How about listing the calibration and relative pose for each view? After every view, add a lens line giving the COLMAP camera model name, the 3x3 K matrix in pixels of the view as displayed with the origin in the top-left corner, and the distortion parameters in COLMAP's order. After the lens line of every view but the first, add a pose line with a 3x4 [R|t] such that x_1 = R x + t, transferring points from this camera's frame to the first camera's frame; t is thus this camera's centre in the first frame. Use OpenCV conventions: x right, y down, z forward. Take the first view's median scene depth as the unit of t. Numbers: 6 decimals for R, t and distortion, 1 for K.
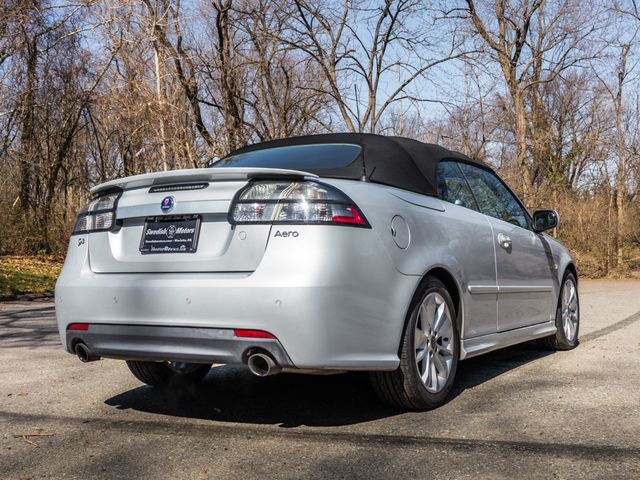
lens RADIAL K [[779.1, 0, 320.0], [0, 779.1, 240.0], [0, 0, 1]] dist [0.002433, 0.010172]
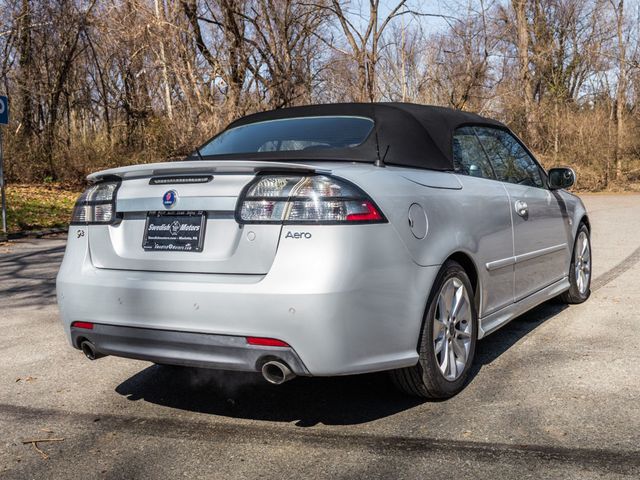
lens RADIAL K [[764.9, 0, 340.5], [0, 764.9, 239.8], [0, 0, 1]] dist [-0.017615, 0.000024]
pose [[0.999534, -0.023857, 0.019020, -0.008991], [0.021550, 0.993309, 0.113455, -0.095851], [-0.021600, -0.112992, 0.993361, 0.075918]]
